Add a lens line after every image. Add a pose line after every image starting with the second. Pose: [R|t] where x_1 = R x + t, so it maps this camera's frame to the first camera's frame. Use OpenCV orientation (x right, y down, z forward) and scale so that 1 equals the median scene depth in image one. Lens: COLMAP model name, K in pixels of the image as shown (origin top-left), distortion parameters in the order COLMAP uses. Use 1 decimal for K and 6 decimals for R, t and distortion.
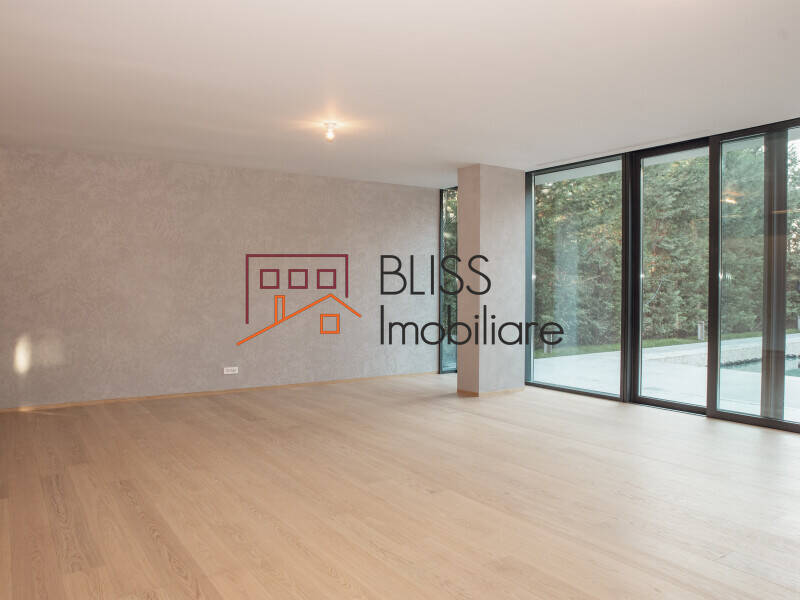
lens RADIAL K [[615.1, 0, 400.6], [0, 615.1, 299.5], [0, 0, 1]] dist [-0.111573, 0.048826]
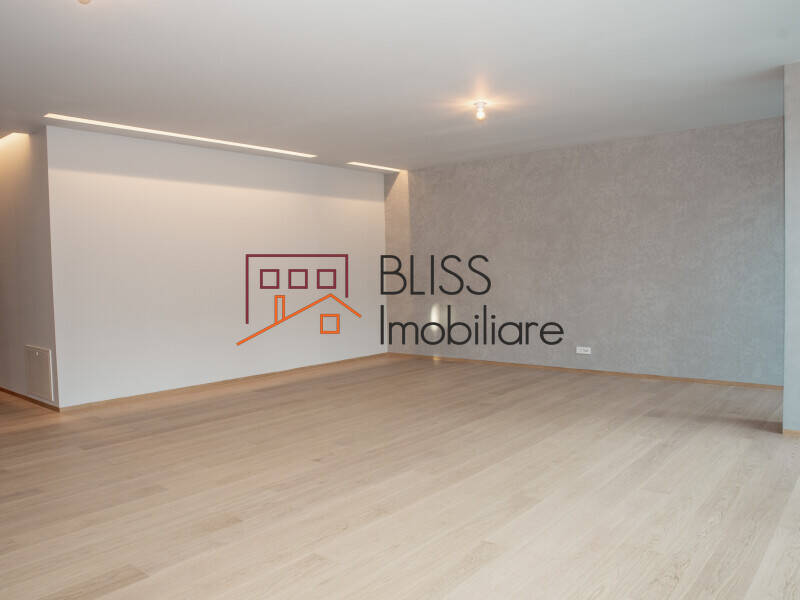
lens RADIAL K [[615.1, 0, 400.2], [0, 615.1, 297.3], [0, 0, 1]] dist [-0.111573, 0.048826]
pose [[0.280734, 0.035720, -0.959121, 0.628773], [0.003192, 0.999267, 0.038149, -0.009721], [0.959780, -0.013771, 0.280414, 0.464762]]
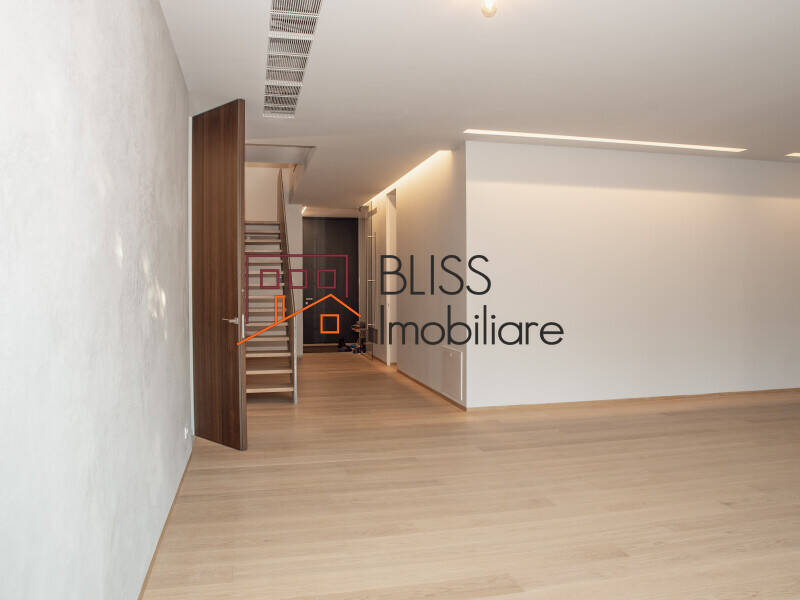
lens RADIAL K [[646.5, 0, 404.5], [0, 646.5, 291.7], [0, 0, 1]] dist [-0.104466, 0.054801]
pose [[-0.343670, 0.010602, -0.939031, 0.621079], [-0.016345, 0.999717, 0.017270, -0.010018], [0.938948, 0.021284, -0.343400, 0.475656]]
